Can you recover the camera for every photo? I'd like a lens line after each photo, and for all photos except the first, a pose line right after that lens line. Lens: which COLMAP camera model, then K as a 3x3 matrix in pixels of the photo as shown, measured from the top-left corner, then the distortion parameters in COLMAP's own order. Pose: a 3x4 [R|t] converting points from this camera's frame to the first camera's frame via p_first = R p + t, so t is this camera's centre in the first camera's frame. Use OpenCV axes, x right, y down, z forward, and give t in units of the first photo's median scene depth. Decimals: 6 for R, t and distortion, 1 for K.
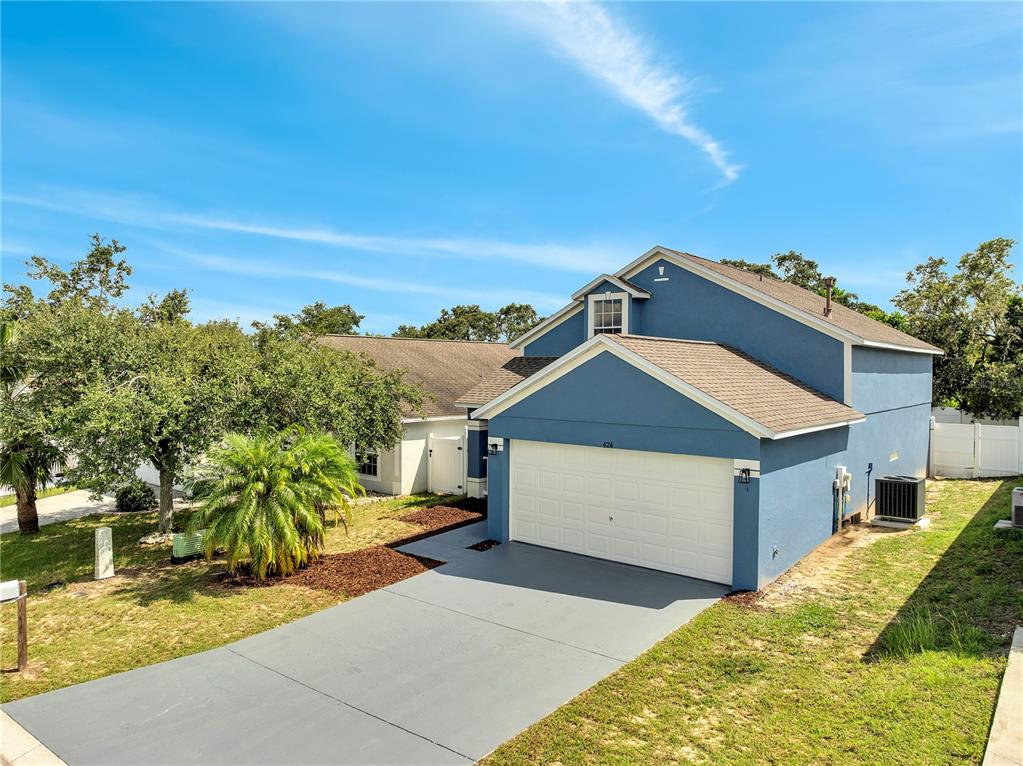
lens RADIAL K [[720.6, 0, 505.9], [0, 720.6, 380.7], [0, 0, 1]] dist [-0.035420, 0.001604]
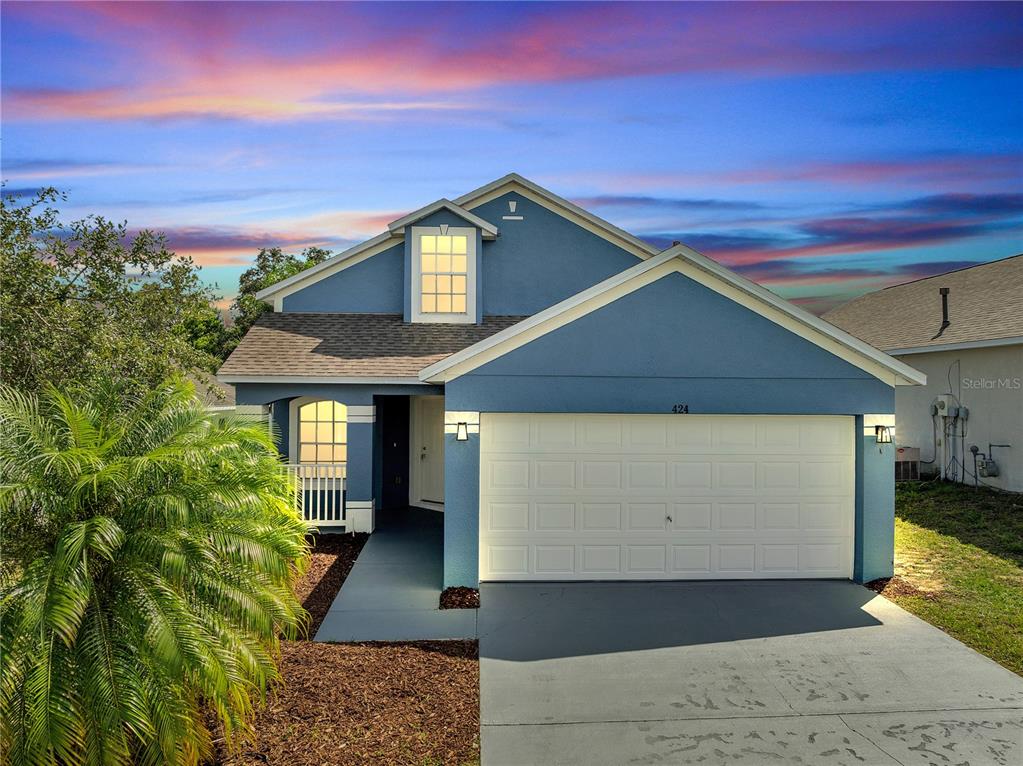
lens RADIAL K [[720.6, 0, 512.7], [0, 720.6, 381.8], [0, 0, 1]] dist [-0.035420, 0.001604]
pose [[0.725963, 0.011381, 0.687639, -0.330993], [0.007586, 0.999670, -0.024555, 0.058490], [-0.687692, 0.023042, 0.725637, 0.457539]]
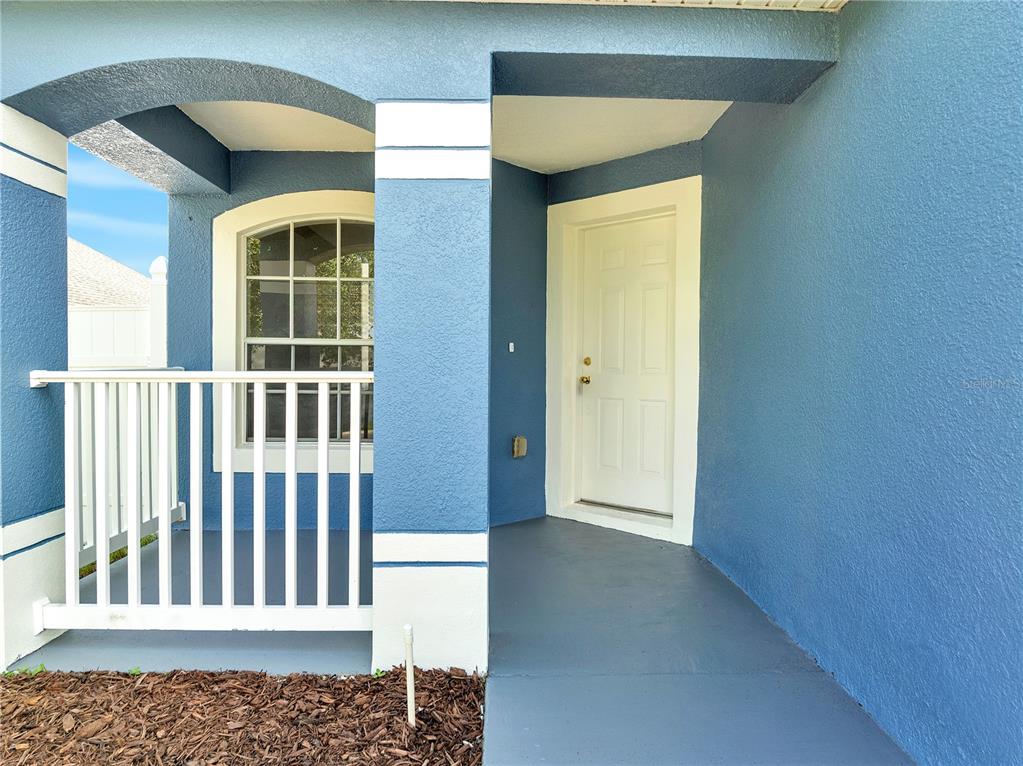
lens RADIAL K [[720.8, 0, 512.5], [0, 720.8, 381.8], [0, 0, 1]] dist [-0.045410, 0.009054]
pose [[0.755411, -0.005540, 0.655228, -0.054315], [0.006999, 0.999975, 0.000386, 0.123408], [-0.655214, 0.004295, 0.755431, 0.927426]]
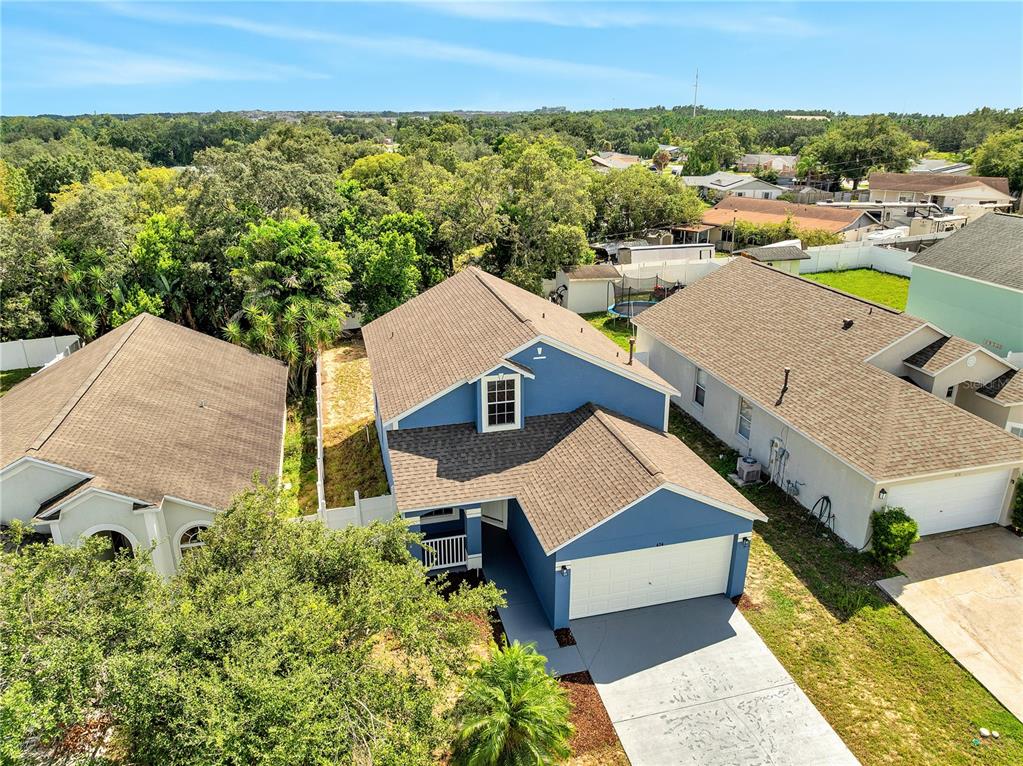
lens RADIAL K [[720.6, 0, 511.5], [0, 720.6, 382.9], [0, 0, 1]] dist [-0.035420, 0.001604]
pose [[0.580398, -0.292392, 0.760030, -0.785456], [0.017663, 0.937616, 0.347223, -0.548755], [-0.814142, -0.188103, 0.549355, 0.374319]]
